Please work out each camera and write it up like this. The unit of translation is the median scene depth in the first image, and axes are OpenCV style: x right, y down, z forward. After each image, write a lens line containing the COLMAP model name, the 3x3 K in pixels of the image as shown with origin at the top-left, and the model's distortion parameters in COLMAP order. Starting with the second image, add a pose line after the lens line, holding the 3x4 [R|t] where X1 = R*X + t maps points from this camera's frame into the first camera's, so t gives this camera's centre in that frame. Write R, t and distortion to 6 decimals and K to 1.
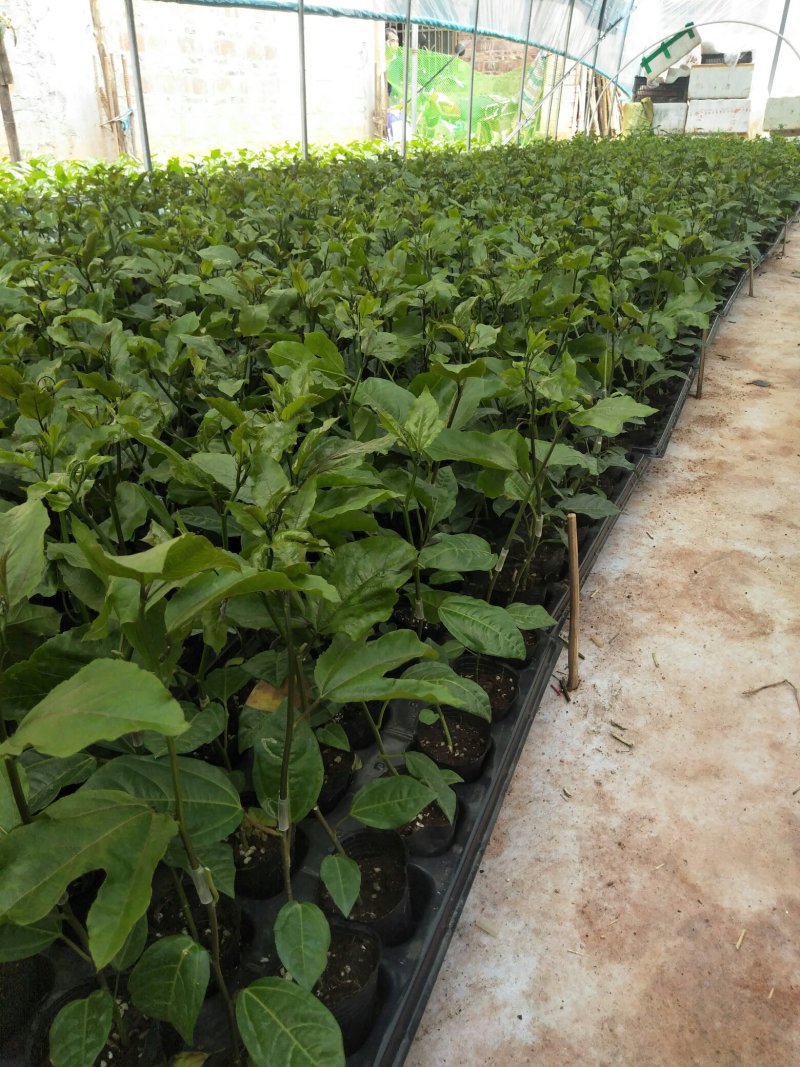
lens RADIAL K [[823.0, 0, 401.0], [0, 823.0, 532.5], [0, 0, 1]] dist [0.029573, -0.017455]
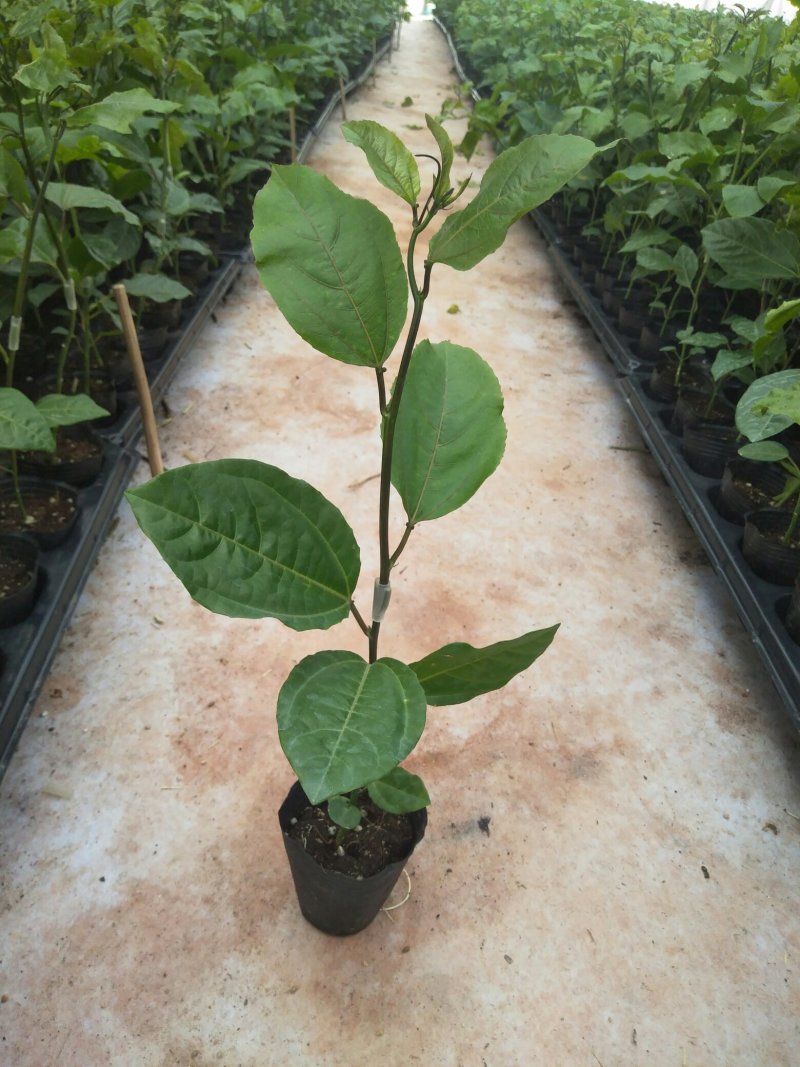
lens RADIAL K [[823.0, 0, 400.1], [0, 823.0, 534.5], [0, 0, 1]] dist [0.029573, -0.017455]
pose [[0.909594, -0.155121, 0.385455, 0.128690], [0.097279, 0.981417, 0.165398, 0.128175], [-0.403949, -0.112948, 0.907782, 0.160679]]
